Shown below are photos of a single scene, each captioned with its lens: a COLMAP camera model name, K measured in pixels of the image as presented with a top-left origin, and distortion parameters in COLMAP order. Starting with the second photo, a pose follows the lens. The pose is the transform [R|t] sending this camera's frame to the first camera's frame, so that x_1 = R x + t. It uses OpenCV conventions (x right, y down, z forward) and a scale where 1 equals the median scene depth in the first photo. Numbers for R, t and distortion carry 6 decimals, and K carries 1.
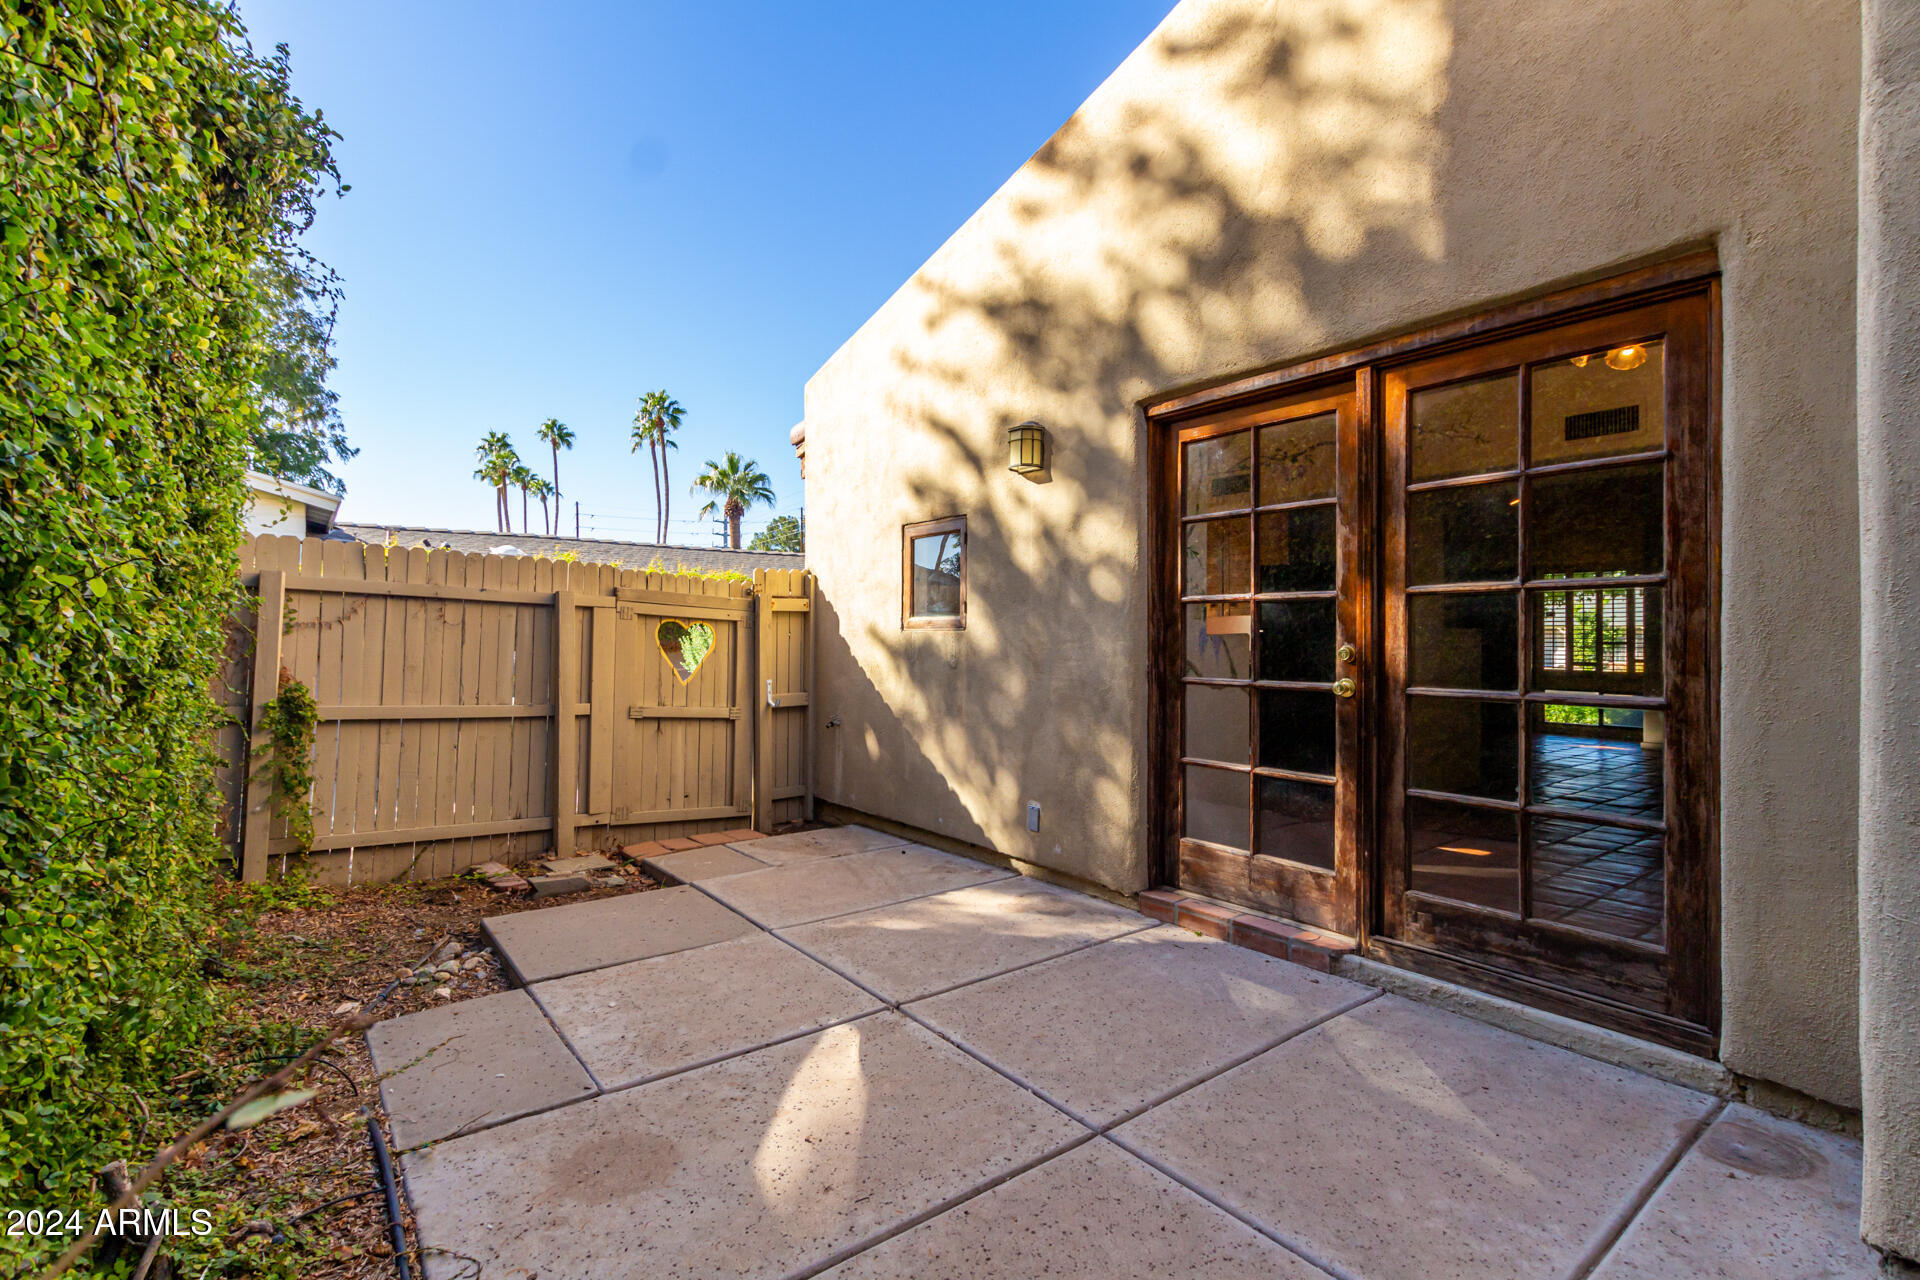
lens RADIAL K [[891.5, 0, 960.0], [0, 891.5, 640.0], [0, 0, 1]] dist [-0.019117, 0.000174]
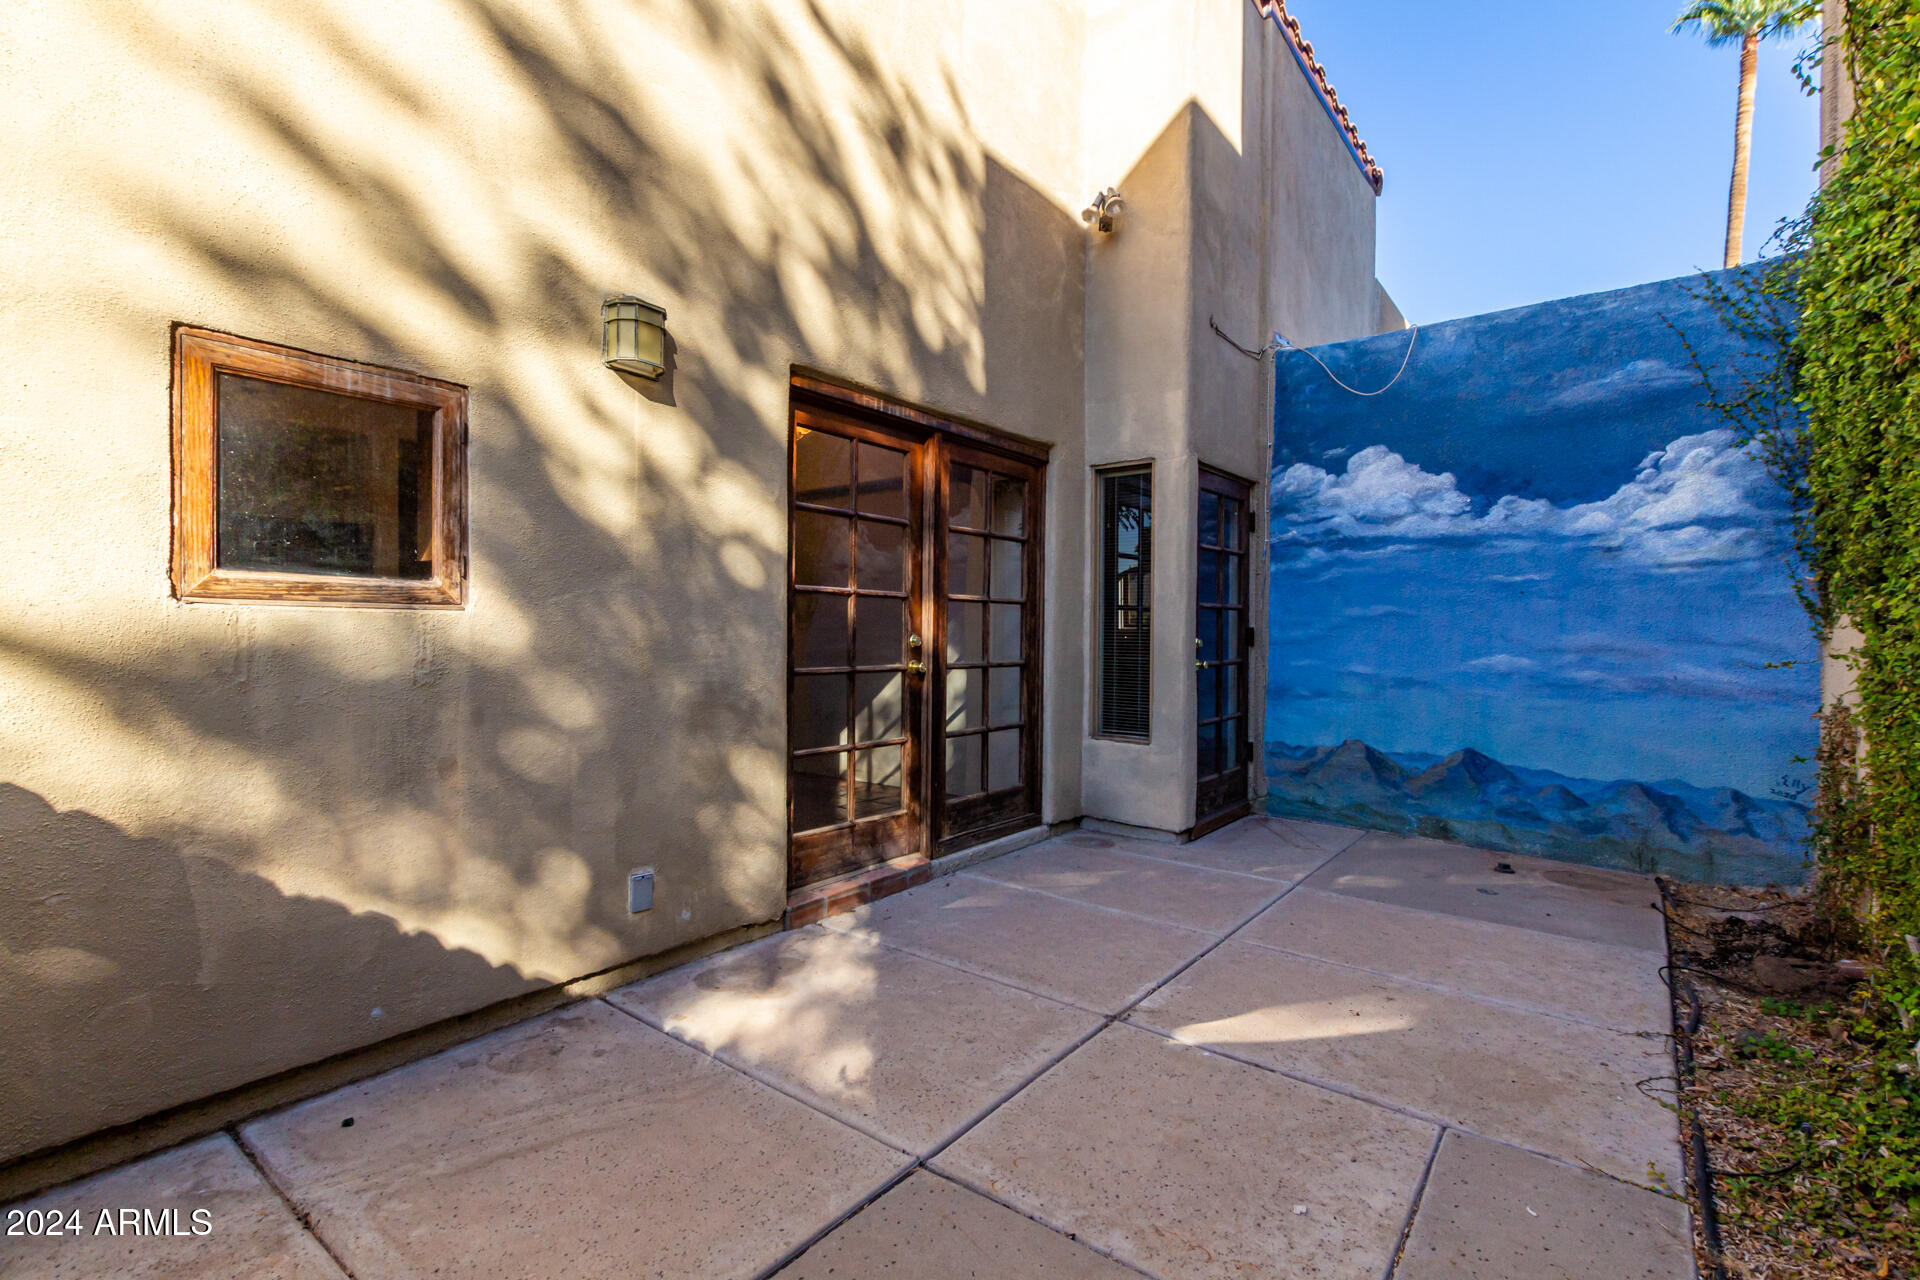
lens RADIAL K [[876.9, 0, 960.0], [0, 876.9, 640.0], [0, 0, 1]] dist [0.003349, 0.000110]
pose [[-0.259624, -0.021910, 0.965461, -0.698021], [-0.012280, 0.999737, 0.019386, -0.011706], [-0.965632, -0.006823, -0.259824, 1.046342]]
